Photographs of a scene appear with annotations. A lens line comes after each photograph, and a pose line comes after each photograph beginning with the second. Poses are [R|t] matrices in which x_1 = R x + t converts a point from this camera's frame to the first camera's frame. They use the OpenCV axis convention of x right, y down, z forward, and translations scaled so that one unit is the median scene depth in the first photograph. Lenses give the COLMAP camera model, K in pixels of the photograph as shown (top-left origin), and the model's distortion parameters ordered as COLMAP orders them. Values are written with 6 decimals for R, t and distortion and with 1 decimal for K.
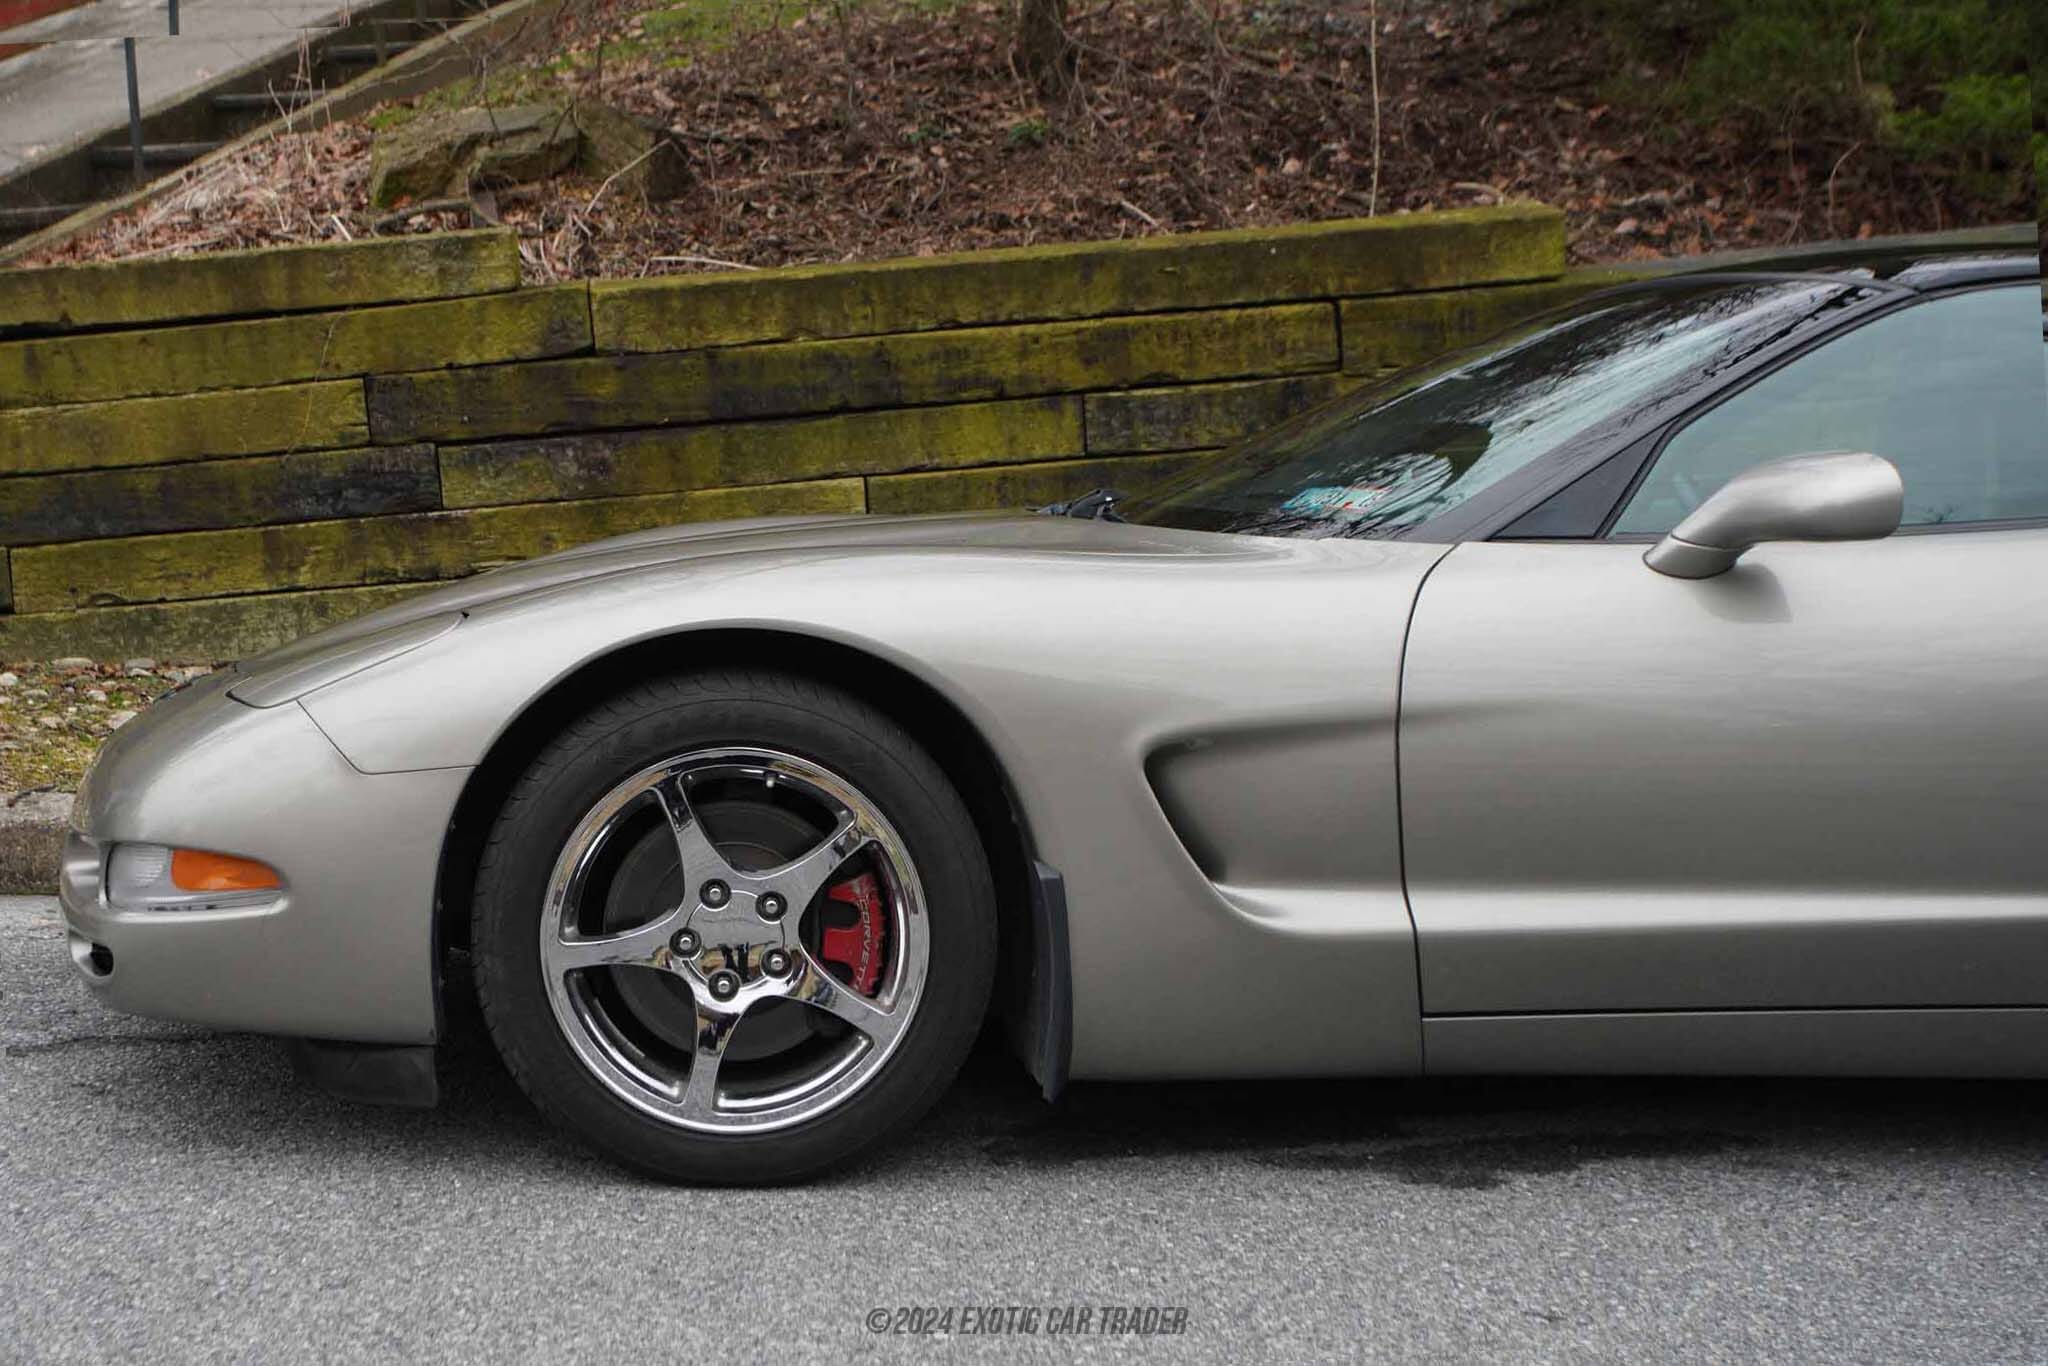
lens RADIAL K [[2650.7, 0, 764.8], [0, 2650.7, 681.3], [0, 0, 1]] dist [0.015783, 0.042283]
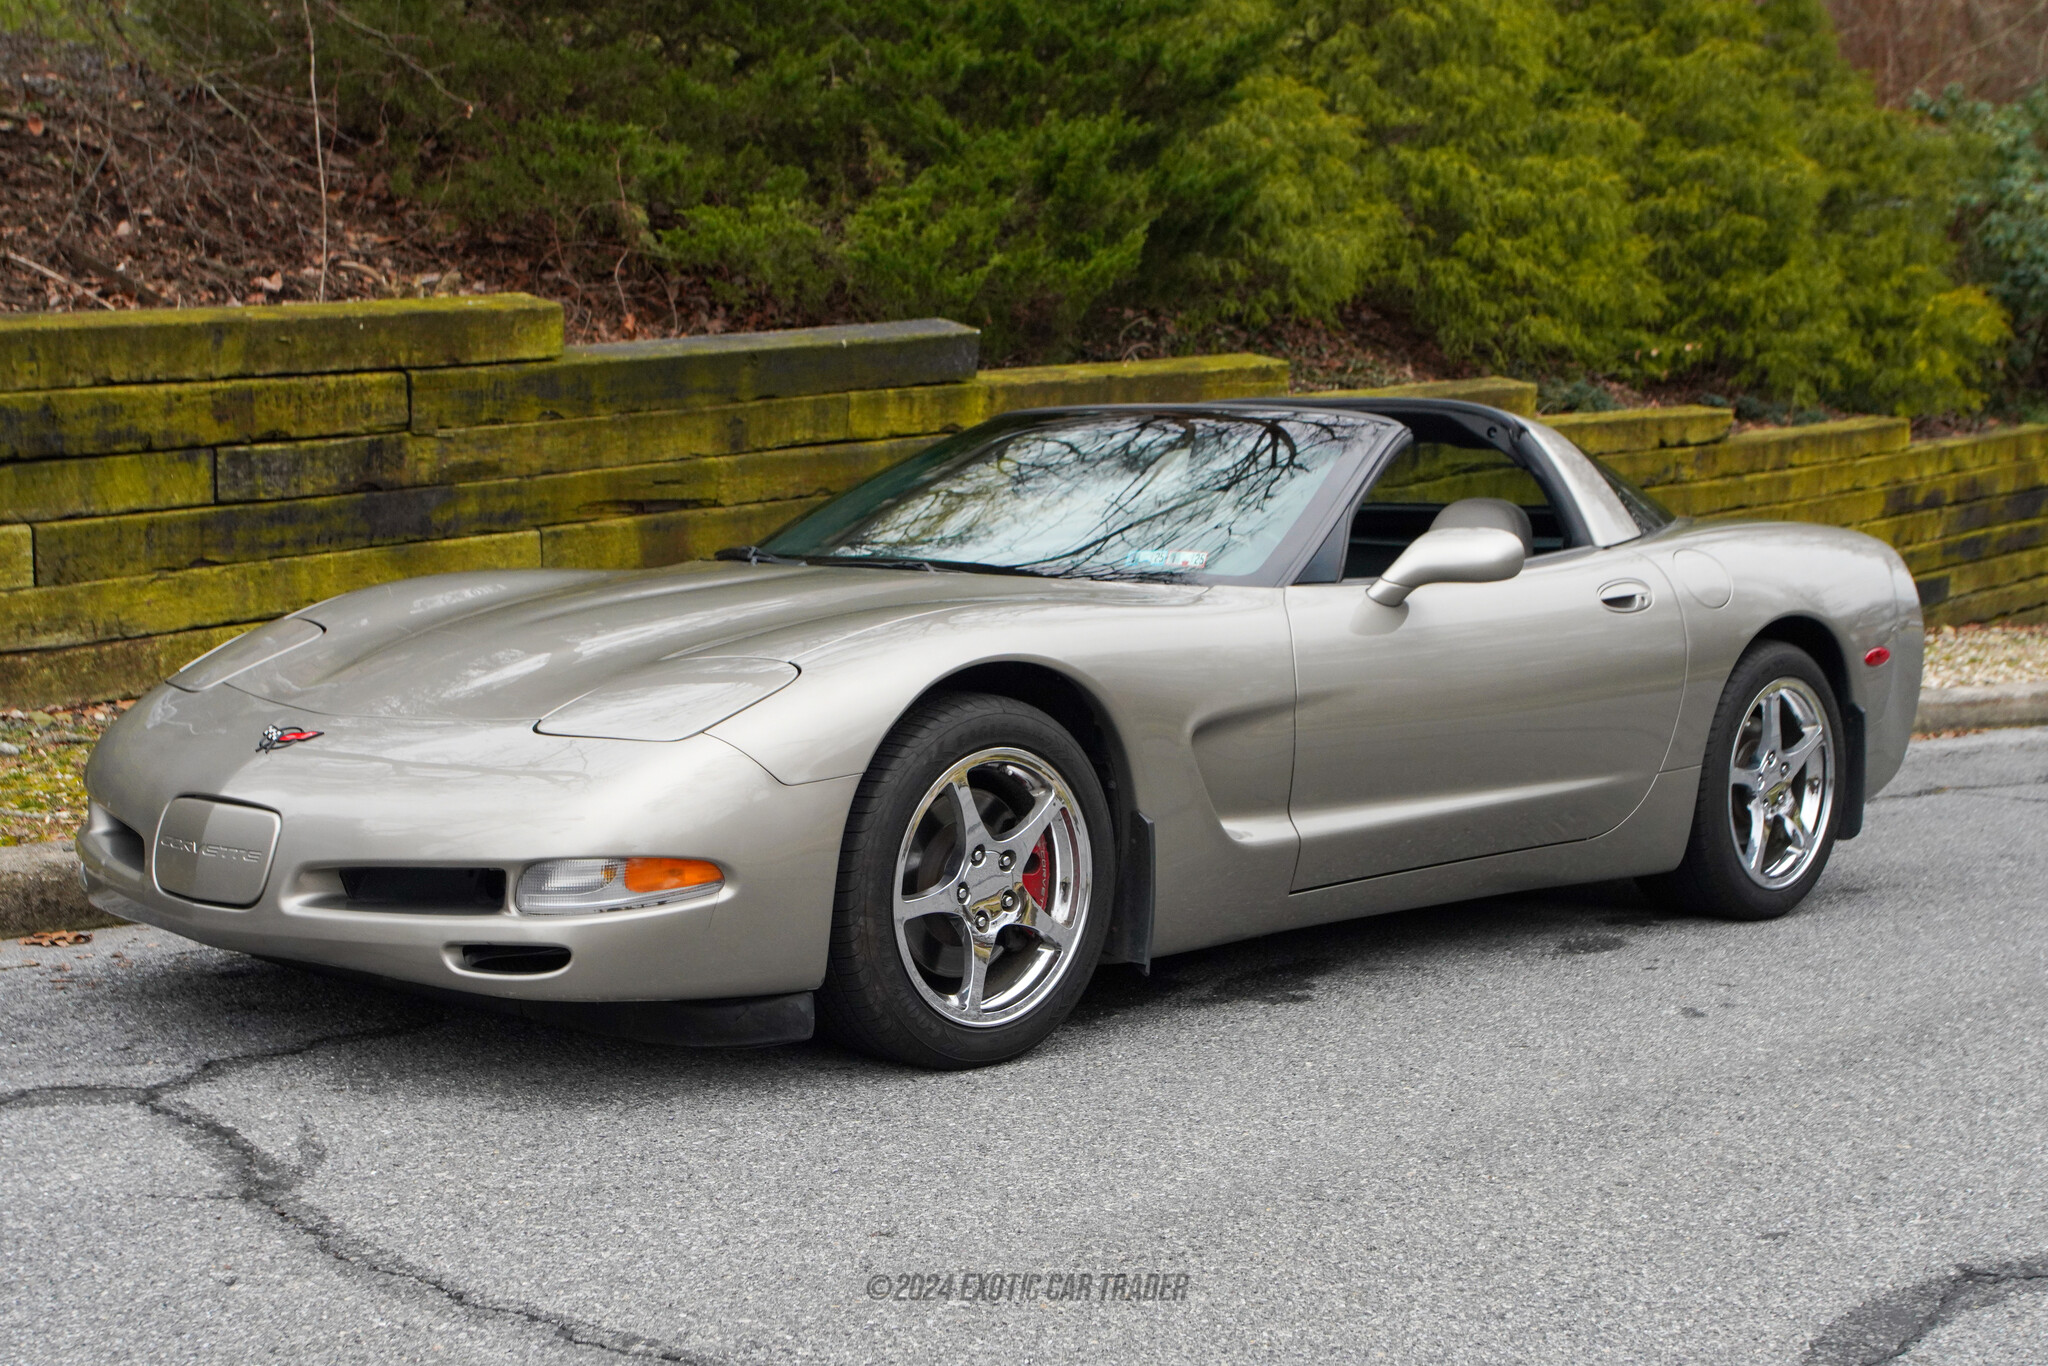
lens RADIAL K [[2650.7, 0, 764.8], [0, 2650.7, 681.3], [0, 0, 1]] dist [0.015783, 0.042283]
pose [[0.763068, -0.045679, 0.644702, -0.424798], [0.048560, 0.998732, 0.013287, -0.014524], [-0.644492, 0.021168, 0.764318, 0.006549]]
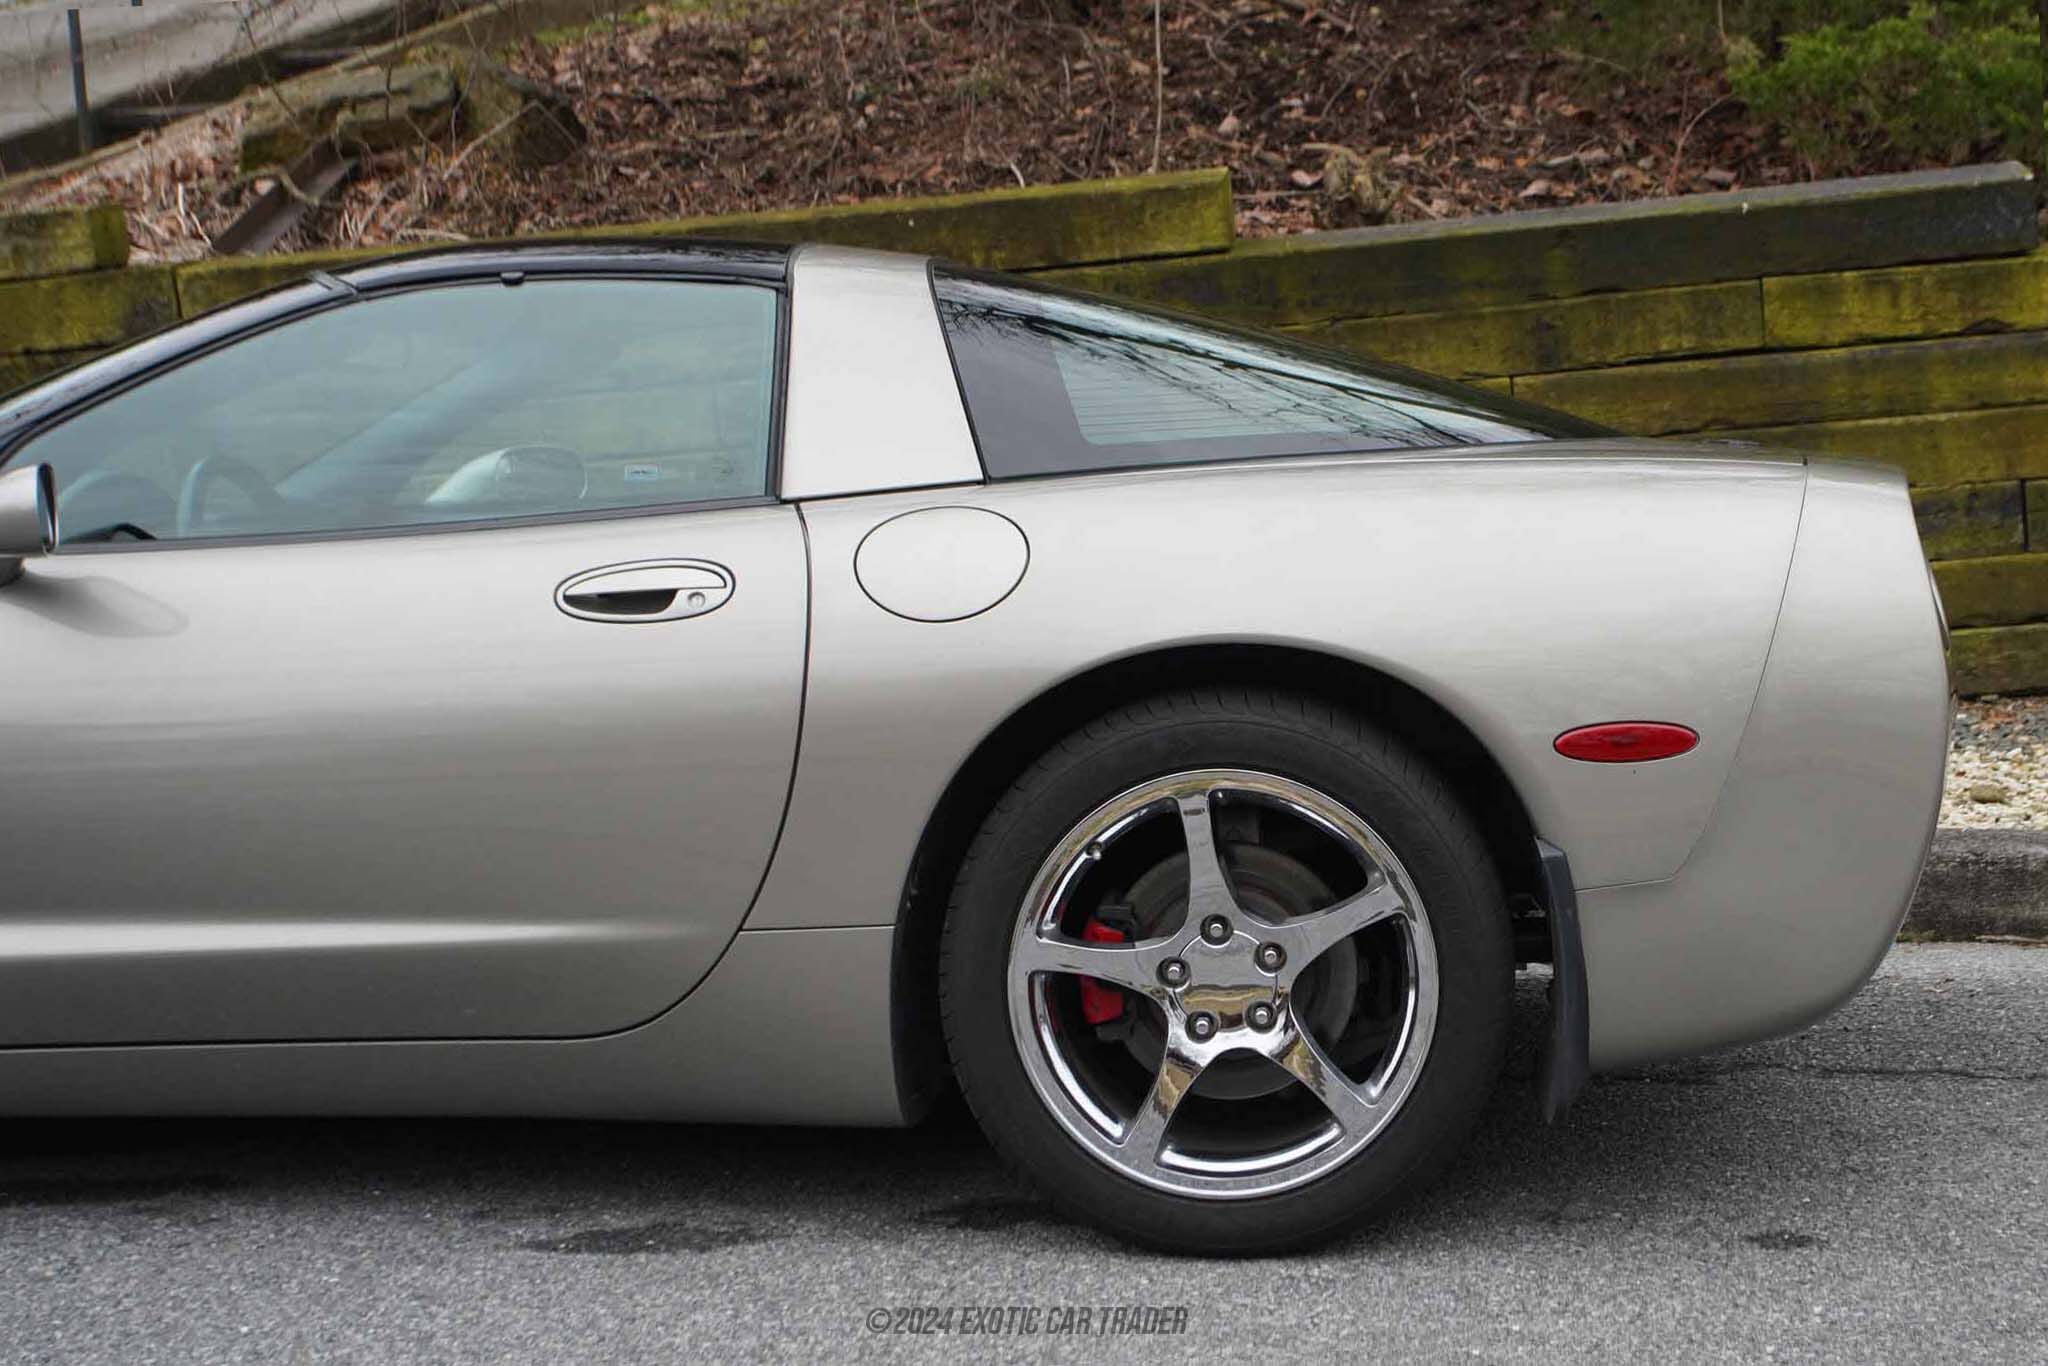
lens RADIAL K [[2957.7, 0, 1353.8], [0, 2957.7, 516.7], [0, 0, 1]] dist [0.013271, 0.075678]
pose [[0.999190, -0.004307, -0.040011, 0.385843], [0.002146, 0.998545, -0.053876, -0.003667], [0.040184, 0.053746, 0.997746, -0.020270]]
